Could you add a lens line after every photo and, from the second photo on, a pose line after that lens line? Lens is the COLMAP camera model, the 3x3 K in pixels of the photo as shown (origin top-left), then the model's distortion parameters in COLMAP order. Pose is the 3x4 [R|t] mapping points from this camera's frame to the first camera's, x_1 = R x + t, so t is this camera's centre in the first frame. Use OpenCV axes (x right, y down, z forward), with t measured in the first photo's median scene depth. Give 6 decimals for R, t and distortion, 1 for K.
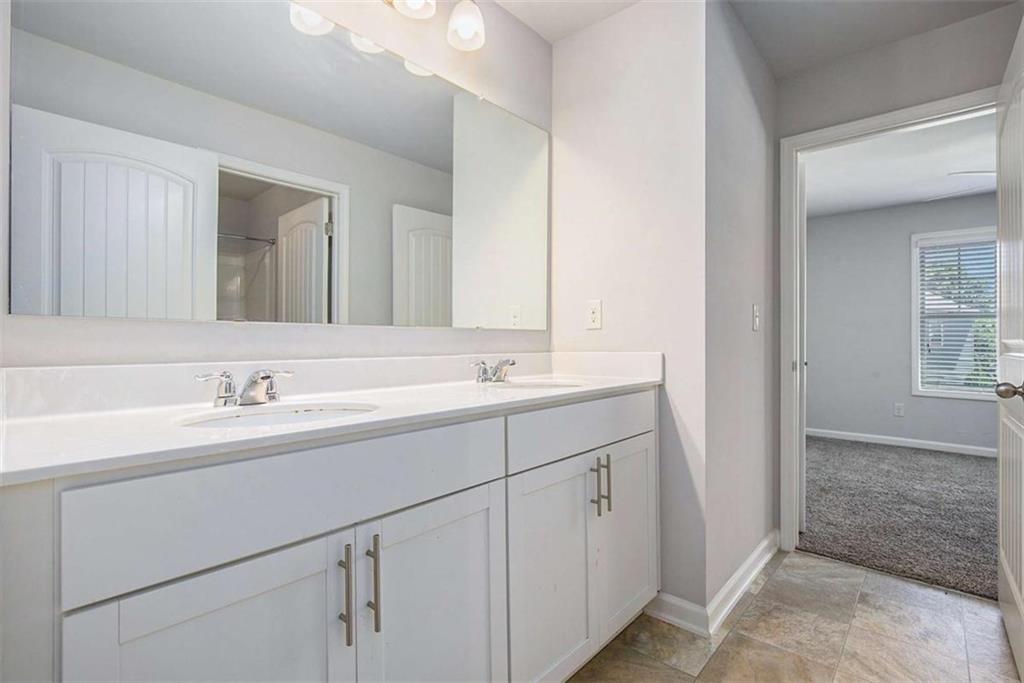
lens RADIAL K [[483.8, 0, 512.0], [0, 483.8, 341.5], [0, 0, 1]] dist [-0.014934, -0.000086]
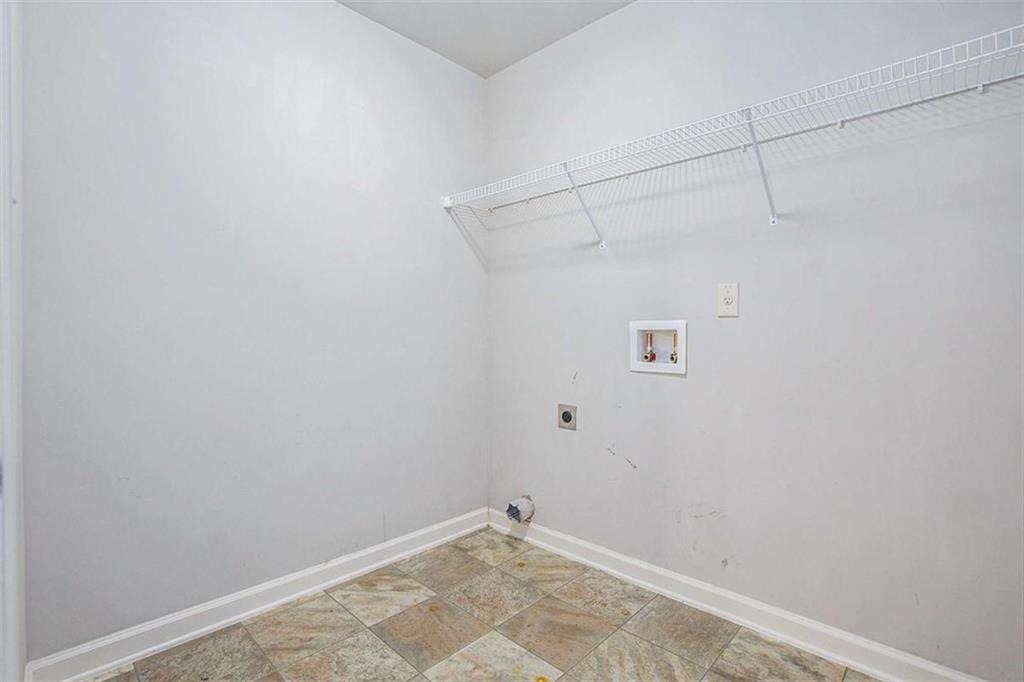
lens RADIAL K [[483.8, 0, 512.0], [0, 483.8, 341.0], [0, 0, 1]] dist [-0.014934, -0.000086]
pose [[0.037003, -0.015596, 0.999193, -0.505392], [0.002215, 0.999877, 0.015525, 0.003472], [-0.999313, 0.001638, 0.037033, 0.922427]]
